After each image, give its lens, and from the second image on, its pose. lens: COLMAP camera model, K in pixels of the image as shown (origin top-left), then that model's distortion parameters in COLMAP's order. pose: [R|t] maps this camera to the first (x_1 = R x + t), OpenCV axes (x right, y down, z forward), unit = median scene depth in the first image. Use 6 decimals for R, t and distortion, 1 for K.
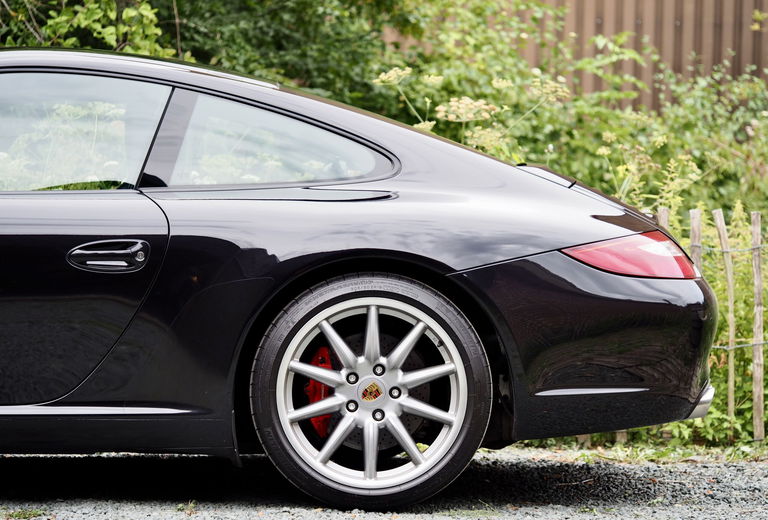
lens RADIAL K [[2633.8, 0, 384.0], [0, 2633.8, 260.0], [0, 0, 1]] dist [0.021871, 2.113321]
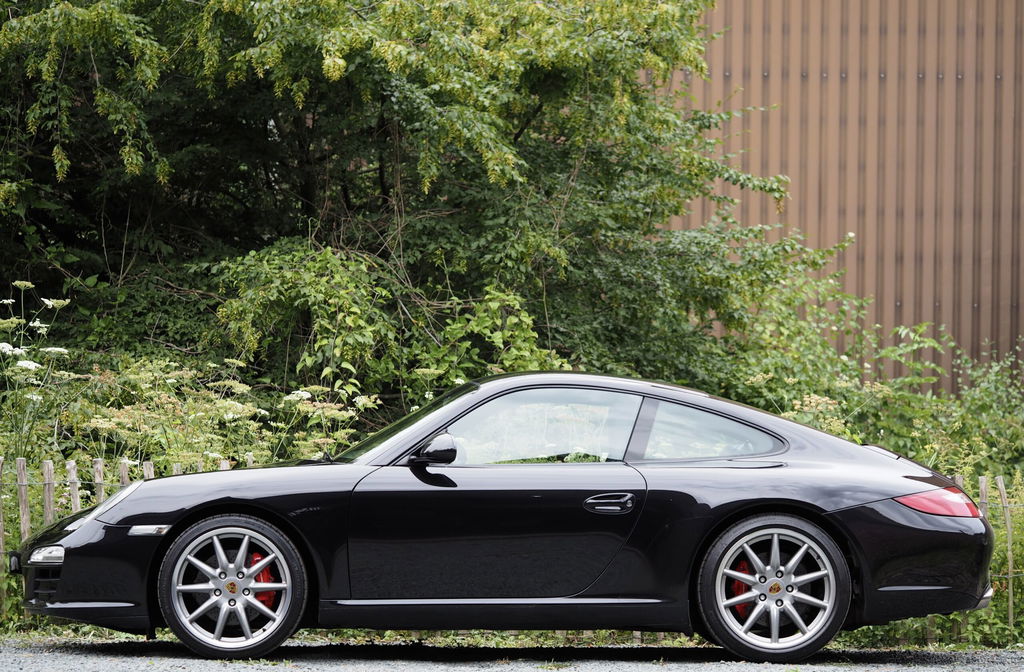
lens RADIAL K [[3759.6, 0, 512.0], [0, 3759.6, 336.0], [0, 0, 1]] dist [-0.135183, 4.425049]
pose [[0.999851, -0.007712, -0.015441, -0.070386], [0.006689, 0.997845, -0.065277, 0.025056], [0.015911, 0.065164, 0.997748, -0.702832]]
